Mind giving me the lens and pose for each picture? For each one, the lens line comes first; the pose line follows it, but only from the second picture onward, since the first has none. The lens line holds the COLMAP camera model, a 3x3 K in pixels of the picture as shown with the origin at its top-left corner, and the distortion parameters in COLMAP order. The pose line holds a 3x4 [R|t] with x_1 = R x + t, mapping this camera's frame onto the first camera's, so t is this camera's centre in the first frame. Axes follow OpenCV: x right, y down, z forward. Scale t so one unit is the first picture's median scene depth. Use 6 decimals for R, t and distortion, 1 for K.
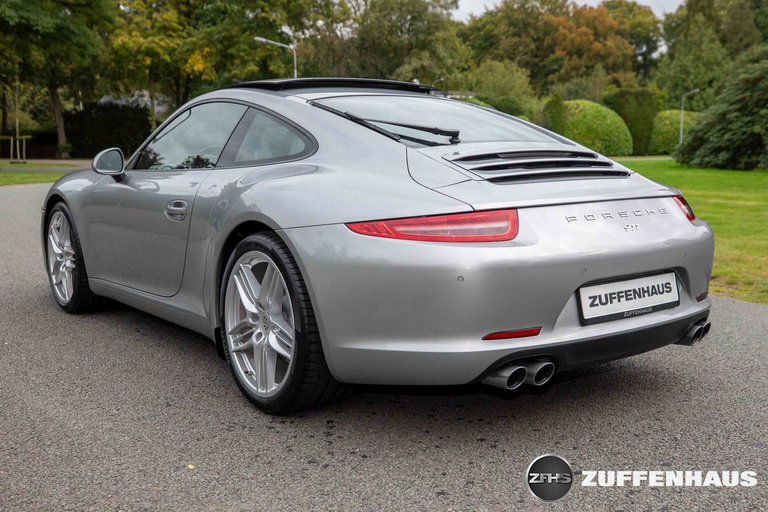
lens RADIAL K [[784.0, 0, 383.8], [0, 784.0, 245.6], [0, 0, 1]] dist [0.015093, 0.028799]
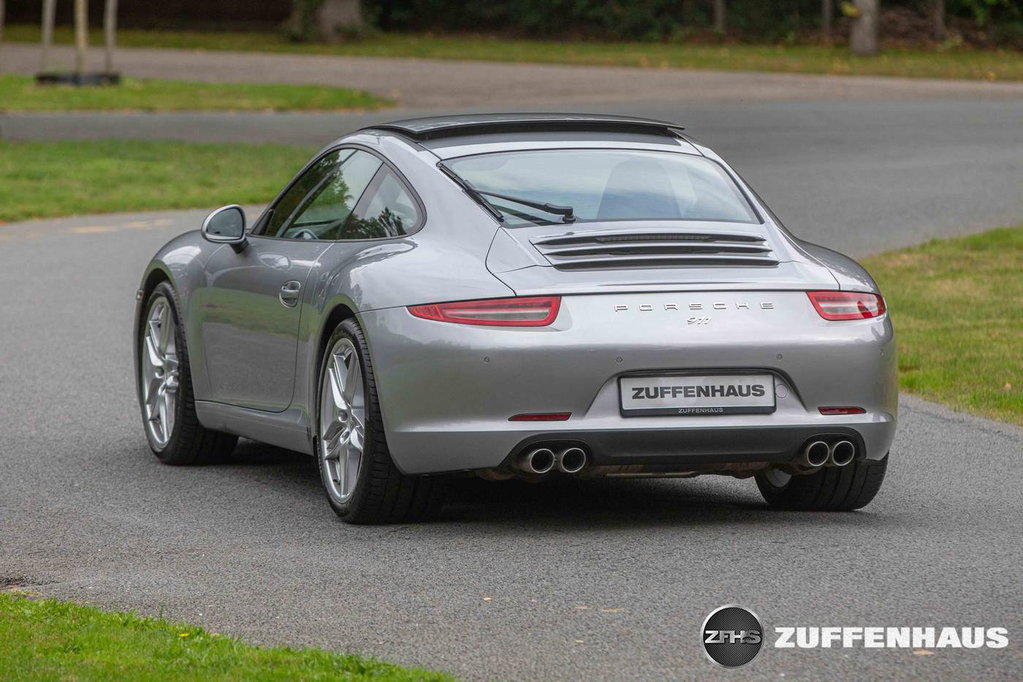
lens RADIAL K [[5907.5, 0, 511.5], [0, 5907.5, 341.0], [0, 0, 1]] dist [-0.175798, -16.449231]
pose [[0.936565, 0.031530, -0.349072, 2.285495], [-0.051732, 0.997473, -0.048699, 0.317092], [0.346655, 0.063668, 0.935829, -5.057161]]
